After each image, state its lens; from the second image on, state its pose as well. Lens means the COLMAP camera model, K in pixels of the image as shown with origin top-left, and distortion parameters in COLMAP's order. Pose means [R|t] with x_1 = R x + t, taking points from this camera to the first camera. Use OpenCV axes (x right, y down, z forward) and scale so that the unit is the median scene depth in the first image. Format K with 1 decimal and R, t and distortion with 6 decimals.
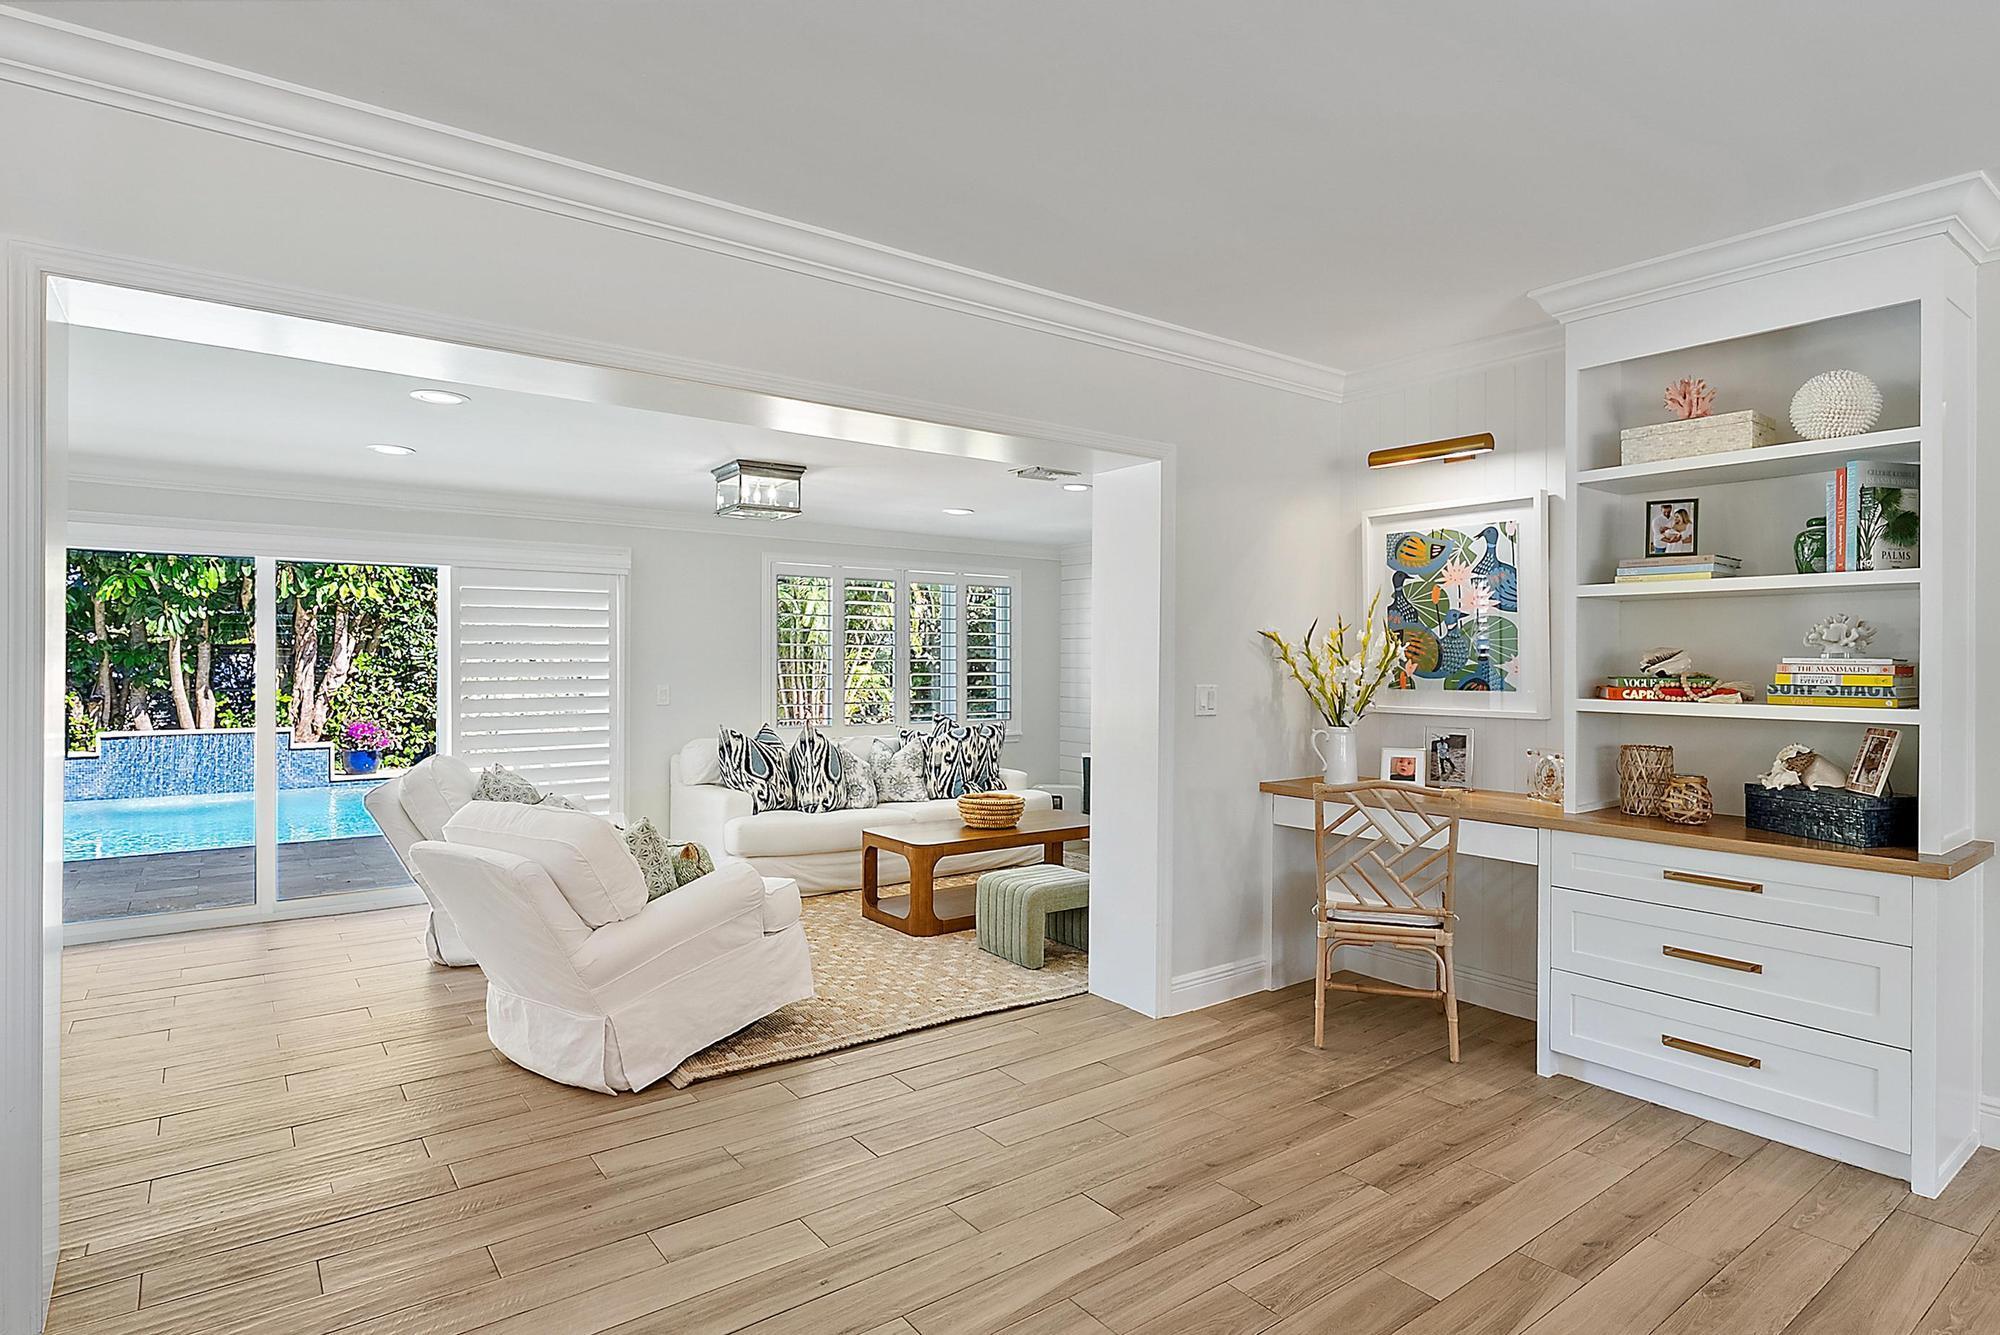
lens RADIAL K [[1040.8, 0, 998.8], [0, 1040.8, 656.1], [0, 0, 1]] dist [0.002696, 0.000050]
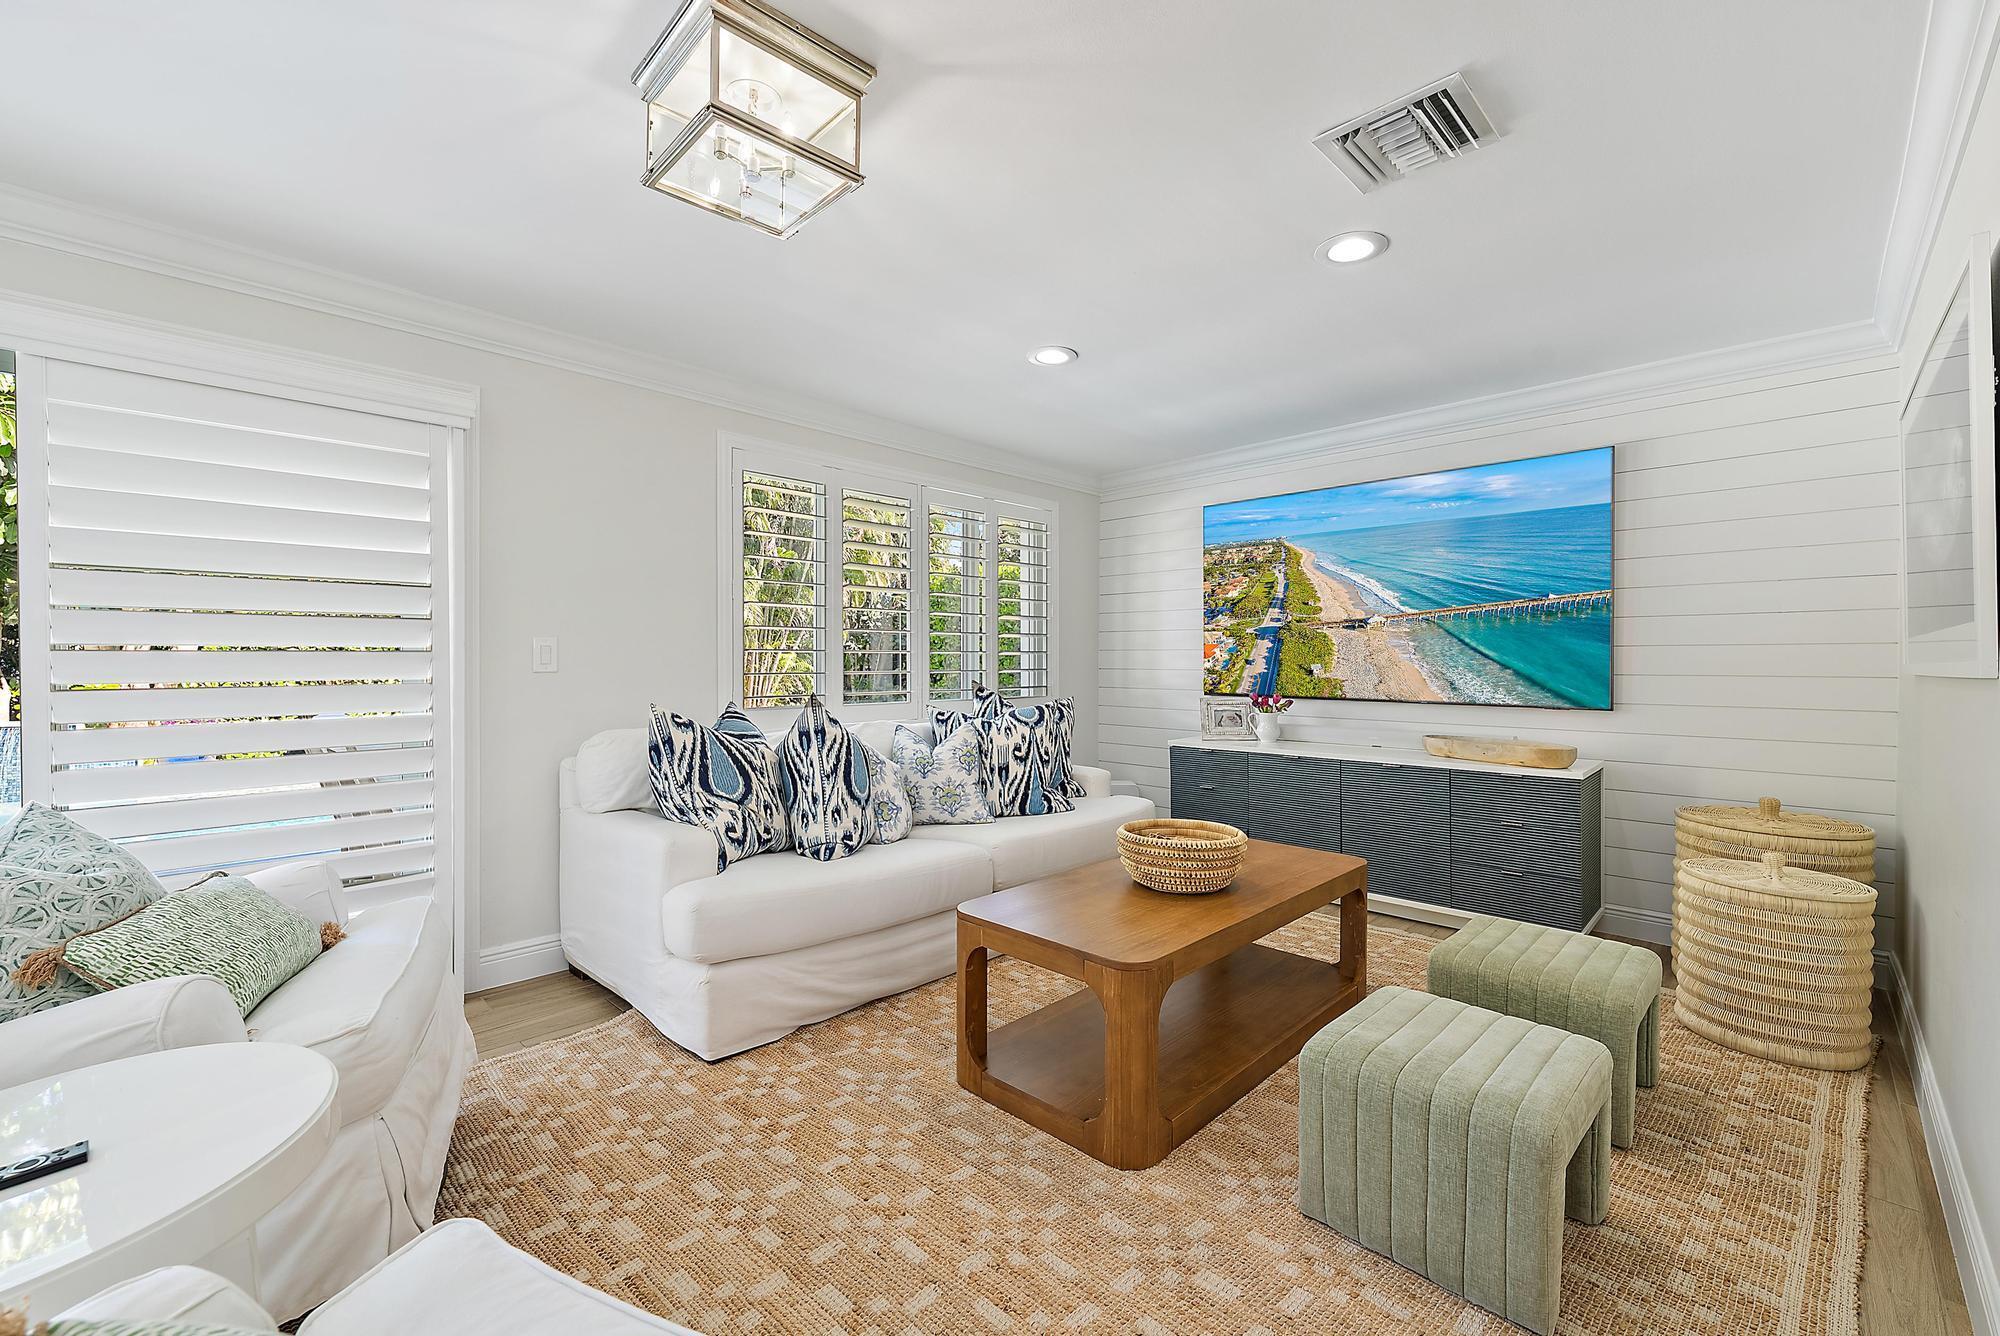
lens RADIAL K [[827.3, 0, 1001.5], [0, 827.3, 665.2], [0, 0, 1]] dist [-0.001330, -0.000084]
pose [[0.988607, -0.002737, 0.150497, -0.138340], [0.001150, 0.999943, 0.010628, 0.037907], [-0.150518, -0.010334, 0.988553, 0.497732]]
